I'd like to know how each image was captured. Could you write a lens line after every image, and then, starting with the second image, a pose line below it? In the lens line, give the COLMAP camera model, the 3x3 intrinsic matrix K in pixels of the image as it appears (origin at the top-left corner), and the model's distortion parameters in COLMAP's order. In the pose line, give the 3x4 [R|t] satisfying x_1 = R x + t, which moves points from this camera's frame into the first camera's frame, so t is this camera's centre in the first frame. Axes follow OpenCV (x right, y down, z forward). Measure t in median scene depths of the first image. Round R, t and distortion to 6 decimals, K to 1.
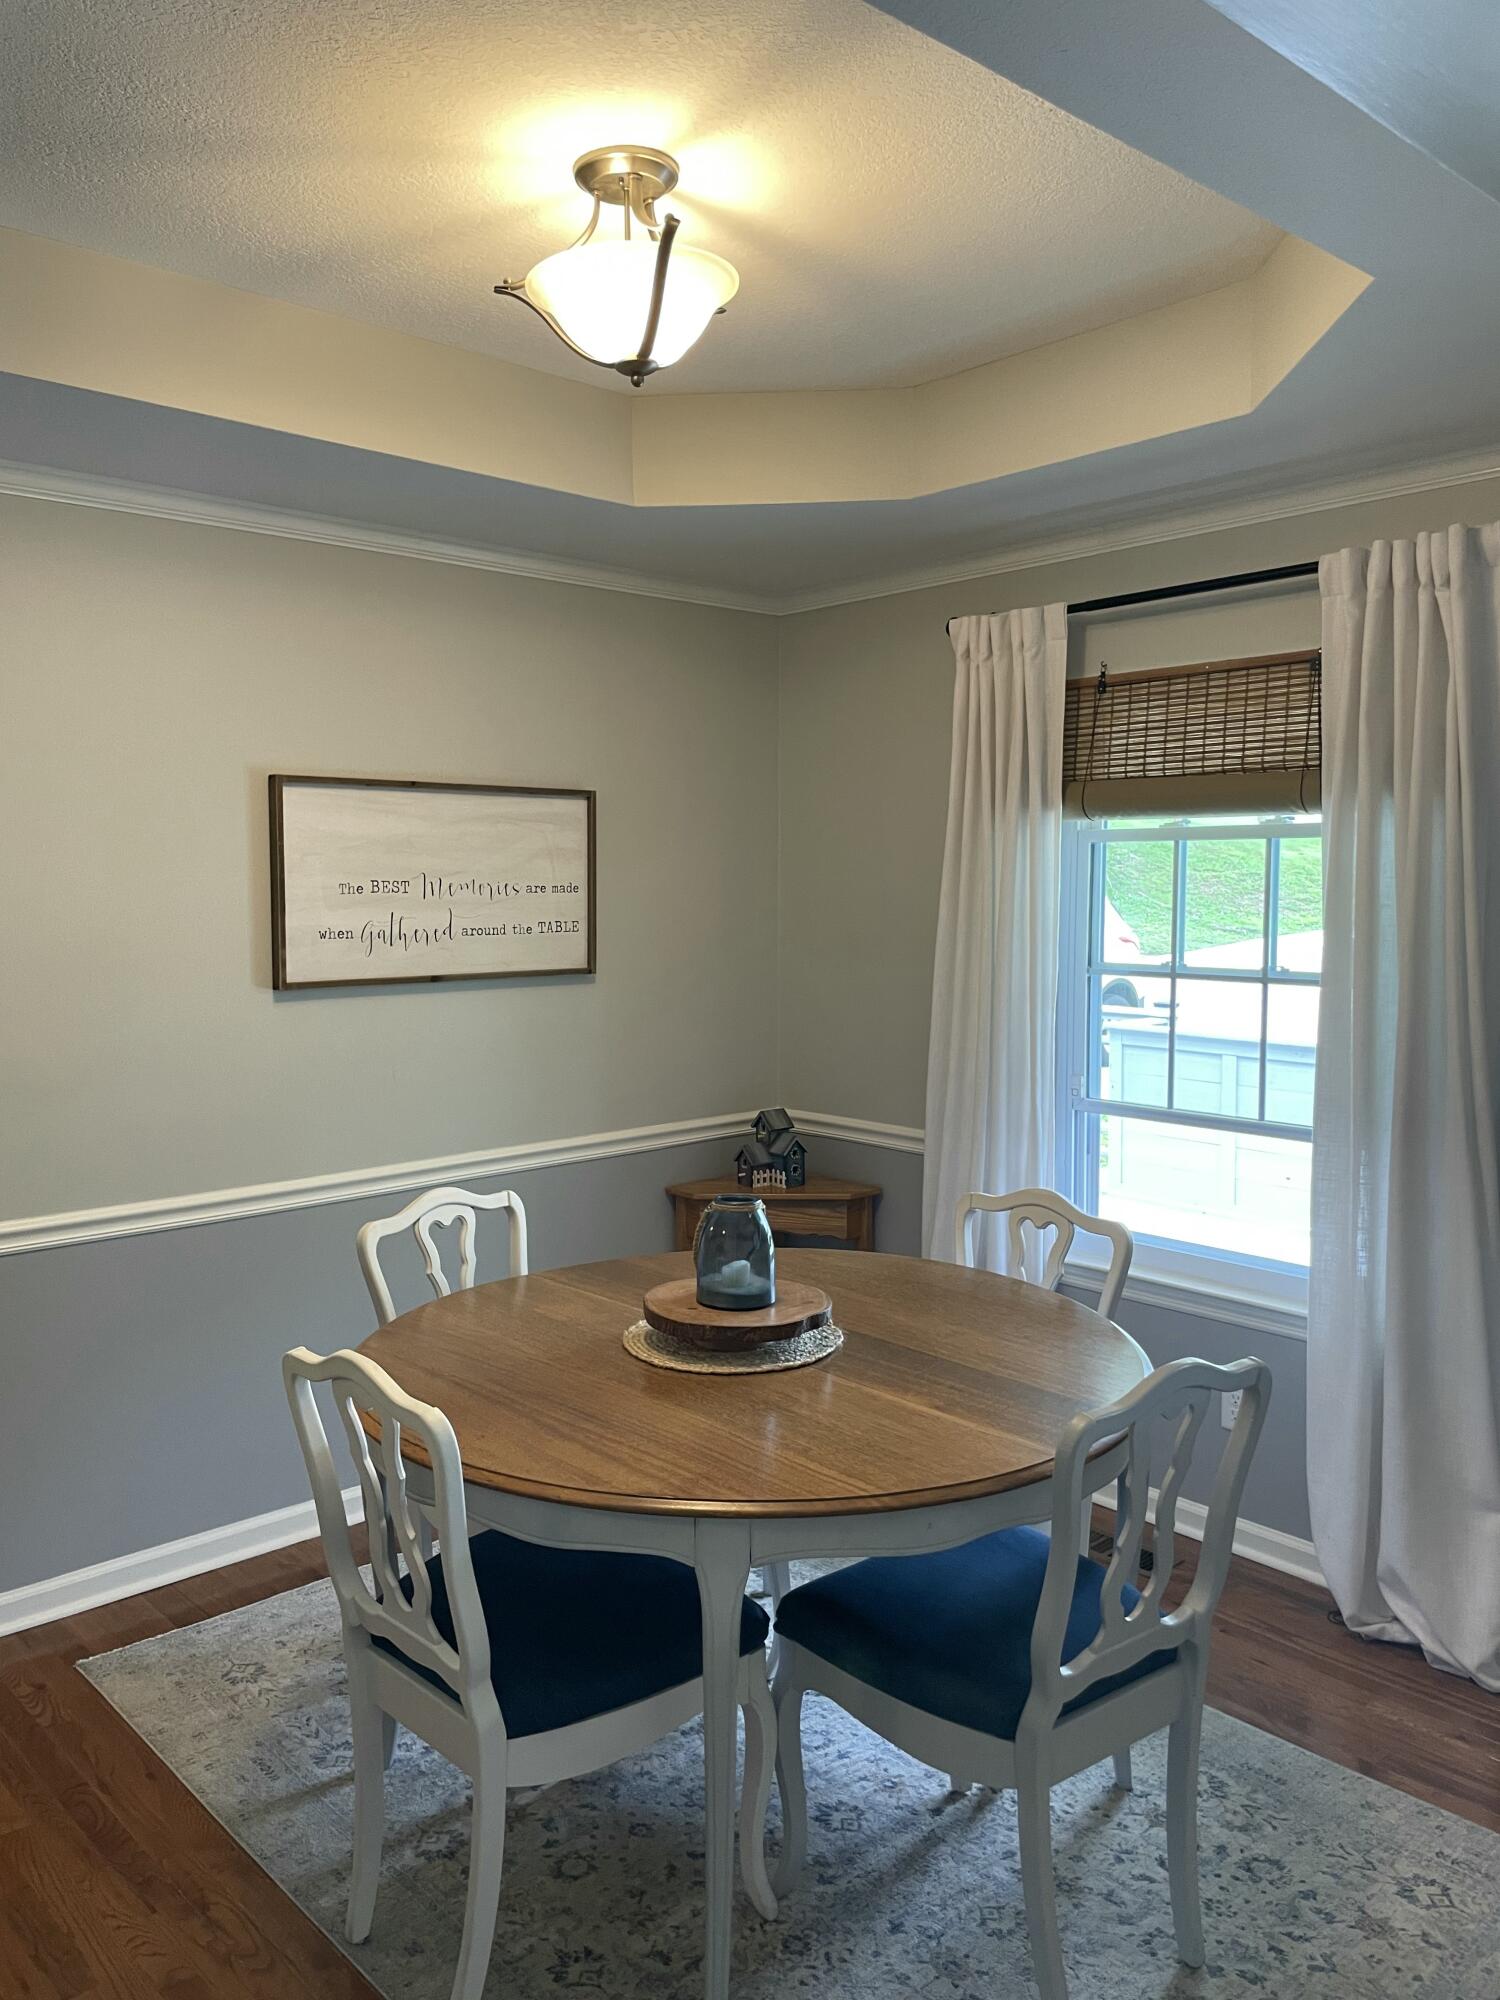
lens RADIAL K [[1516.6, 0, 742.0], [0, 1516.6, 981.7], [0, 0, 1]] dist [0.092399, -0.125963]
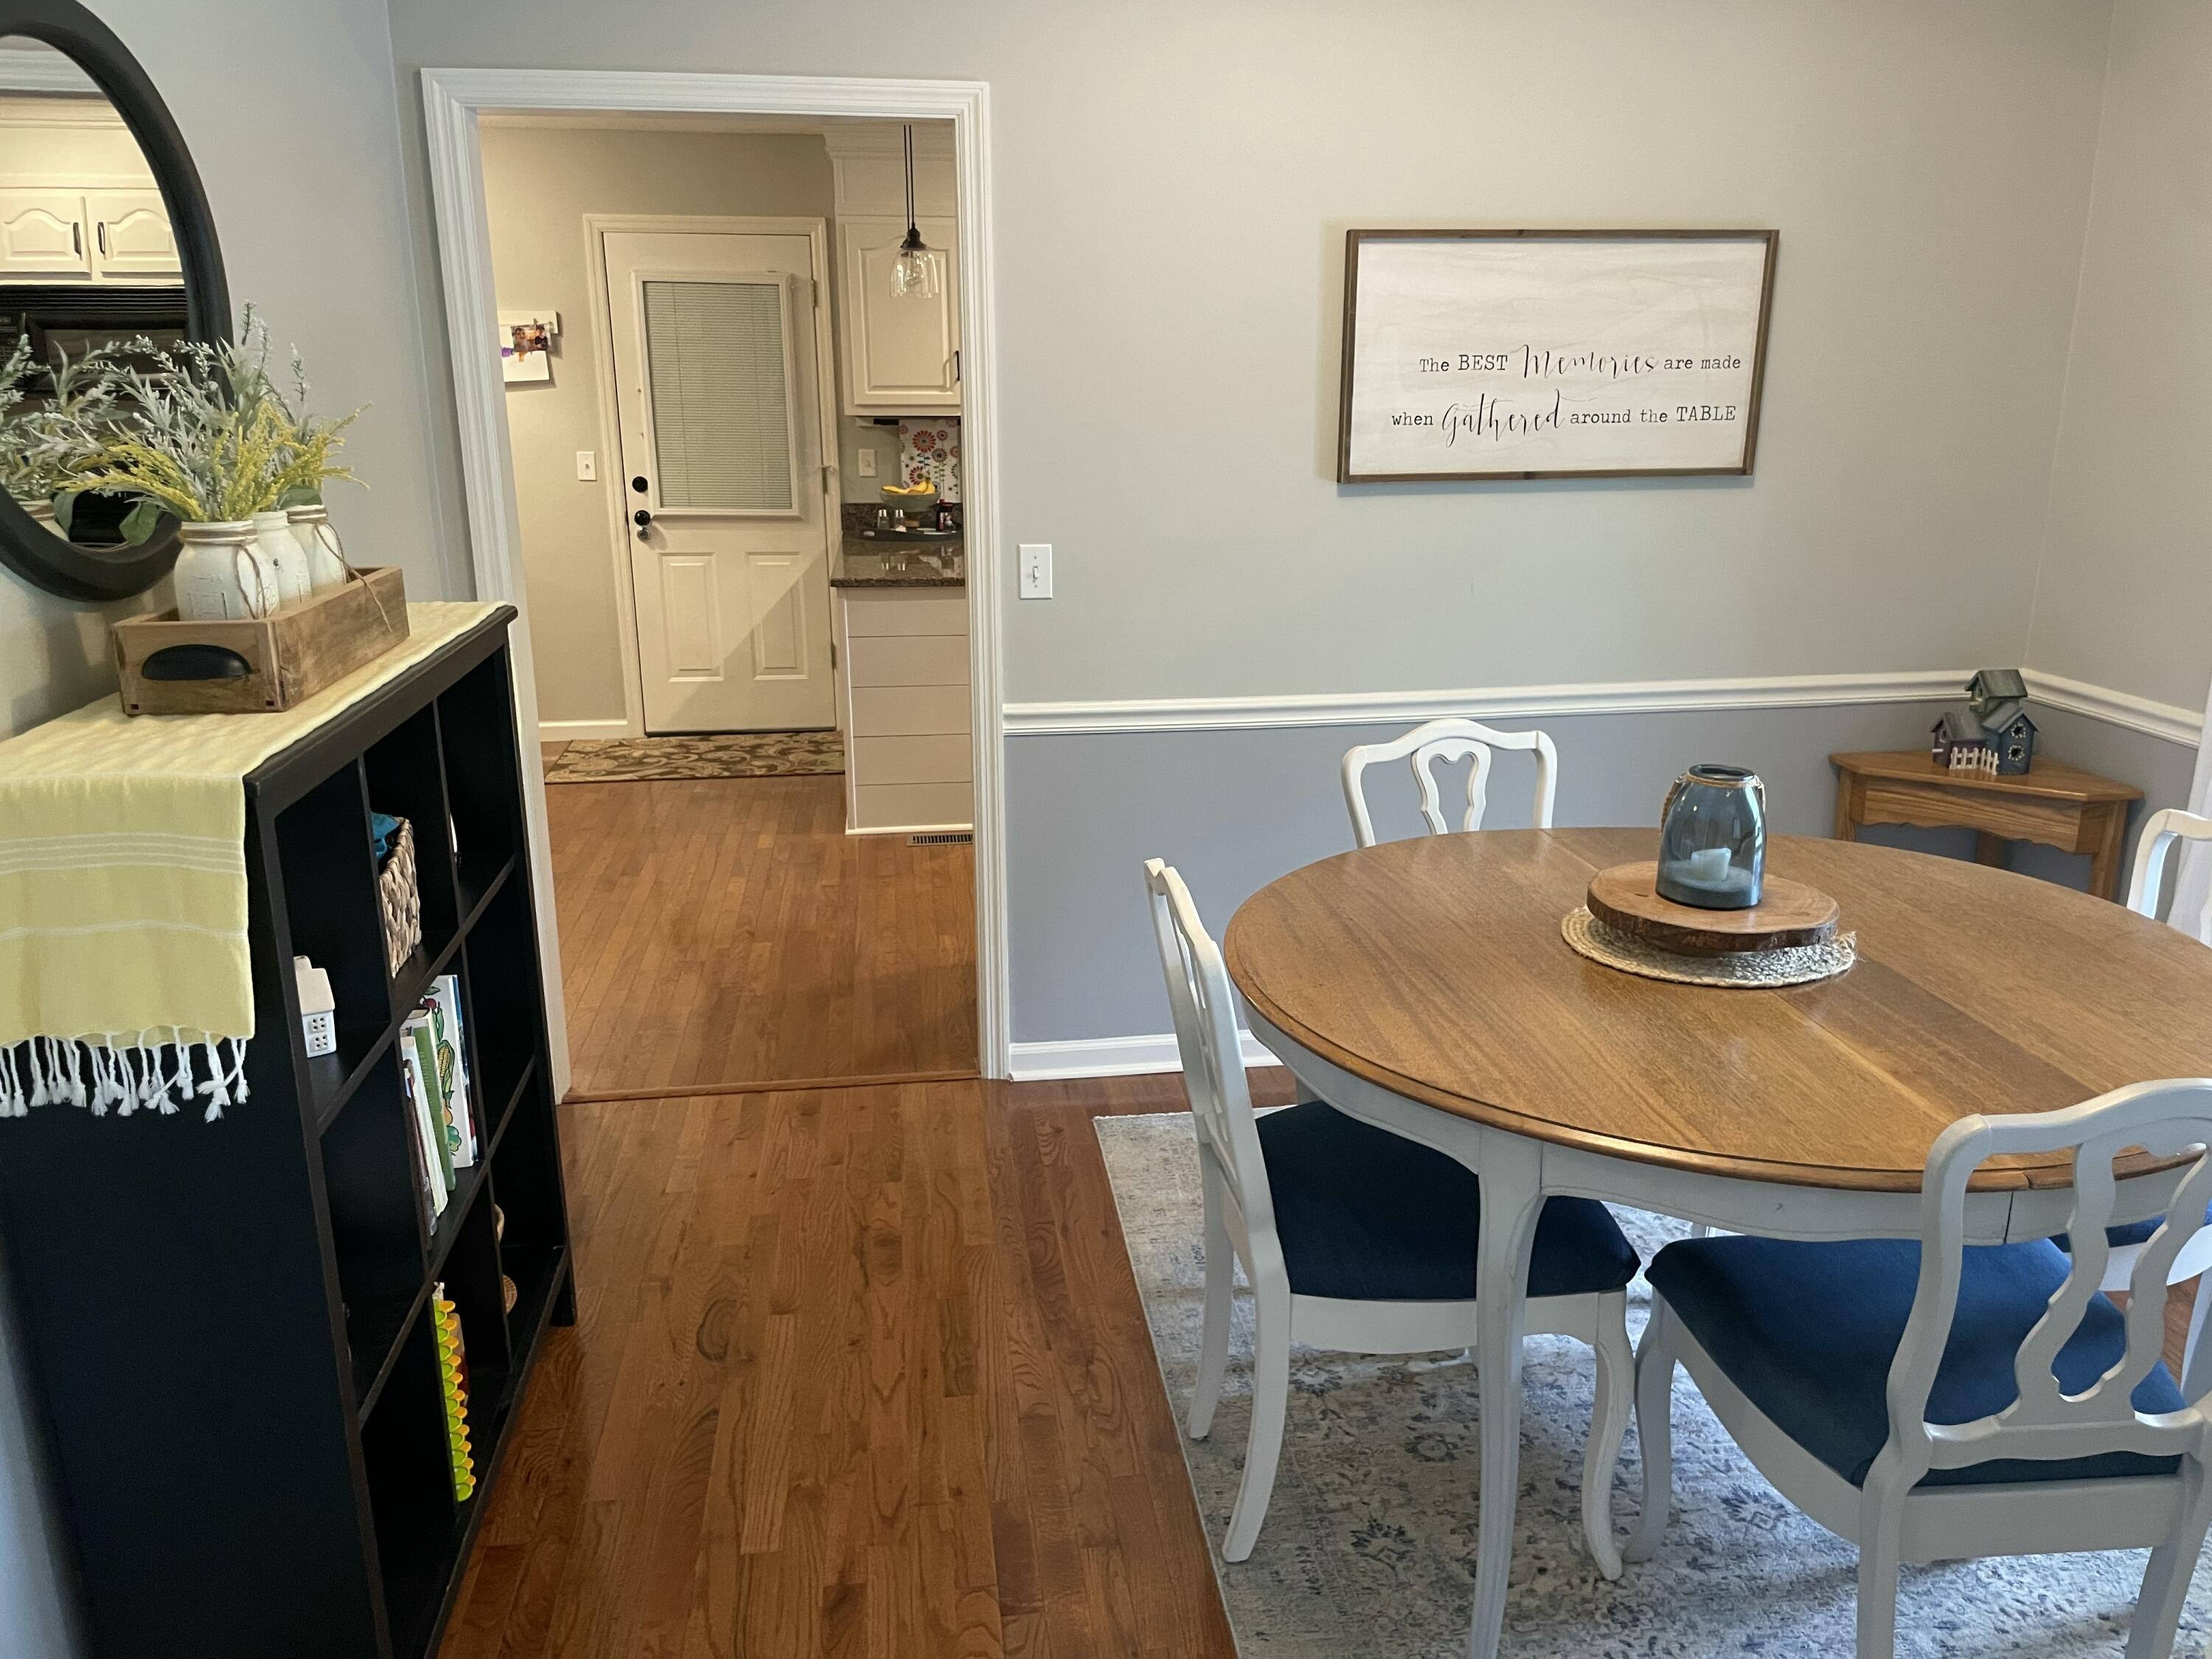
lens RADIAL K [[1677.4, 0, 1109.4], [0, 1677.4, 833.7], [0, 0, 1]] dist [0.092399, -0.125963]
pose [[0.830242, 0.149735, -0.536914, 0.165911], [-0.036906, 0.975896, 0.215091, -0.001455], [0.556179, -0.158763, 0.815757, 0.083802]]
